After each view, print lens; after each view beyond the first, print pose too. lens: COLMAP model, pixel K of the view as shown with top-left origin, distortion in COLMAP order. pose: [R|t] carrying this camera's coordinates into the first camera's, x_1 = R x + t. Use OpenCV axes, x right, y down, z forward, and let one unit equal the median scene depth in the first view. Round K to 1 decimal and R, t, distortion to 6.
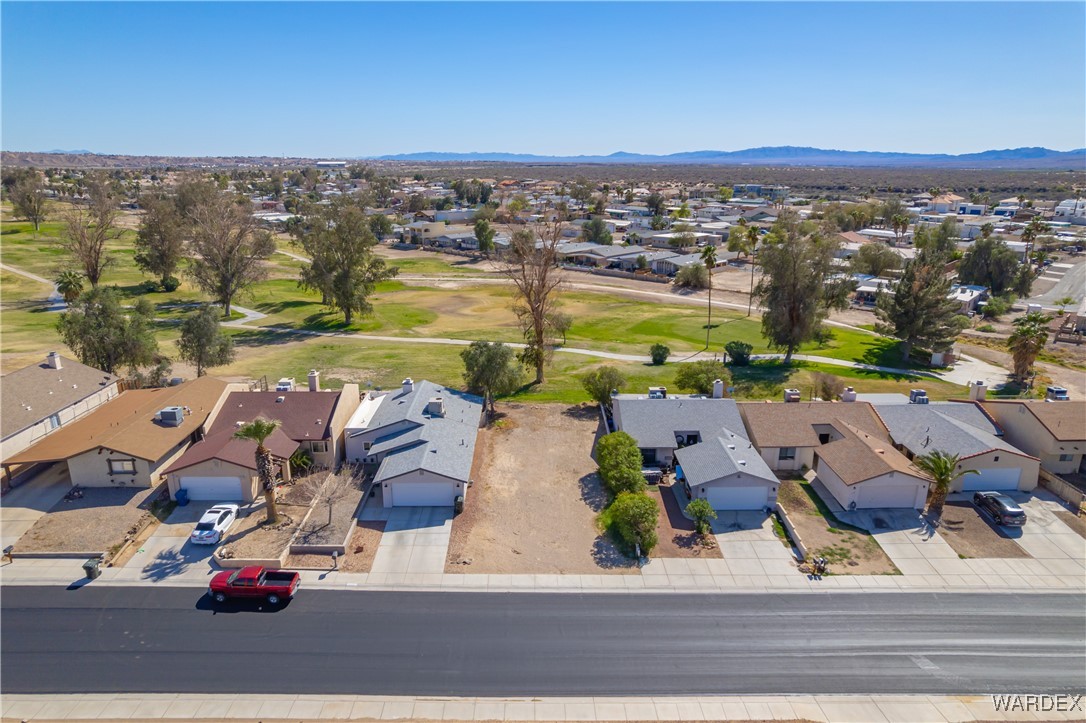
lens RADIAL K [[697.2, 0, 544.3], [0, 697.2, 360.4], [0, 0, 1]] dist [-0.077927, 0.073105]
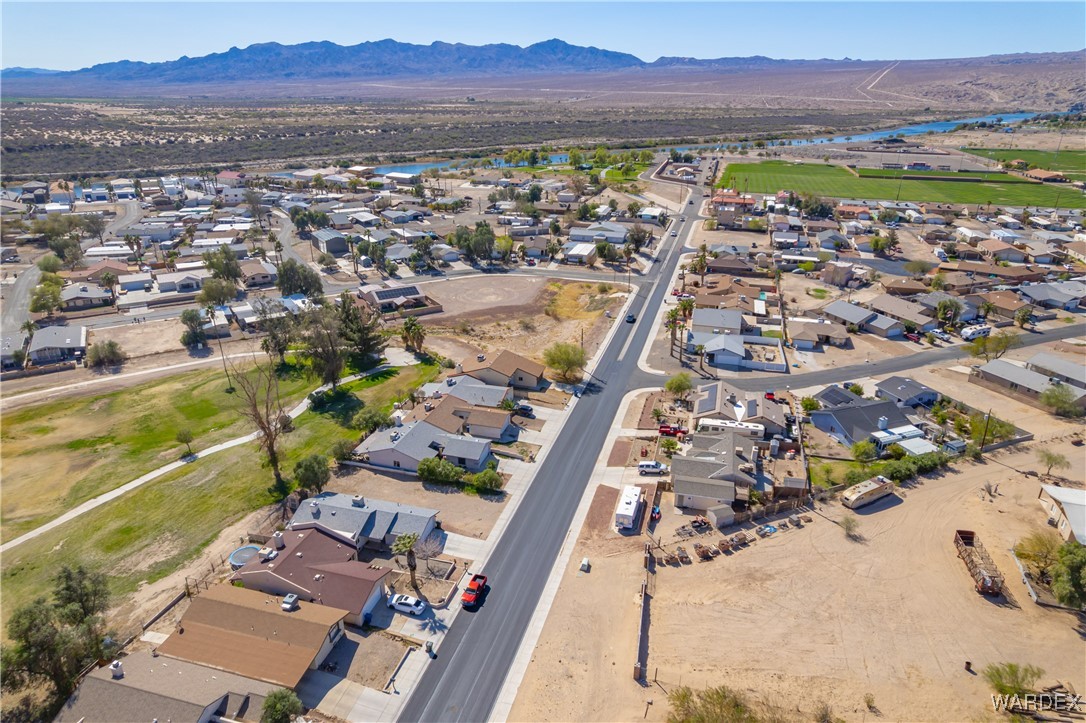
lens RADIAL K [[697.2, 0, 544.3], [0, 697.2, 360.4], [0, 0, 1]] dist [-0.077927, 0.073105]
pose [[0.284395, -0.352863, 0.891408, -1.426838], [0.260881, 0.923199, 0.282216, -0.610516], [-0.922529, 0.152290, 0.354608, -0.030317]]
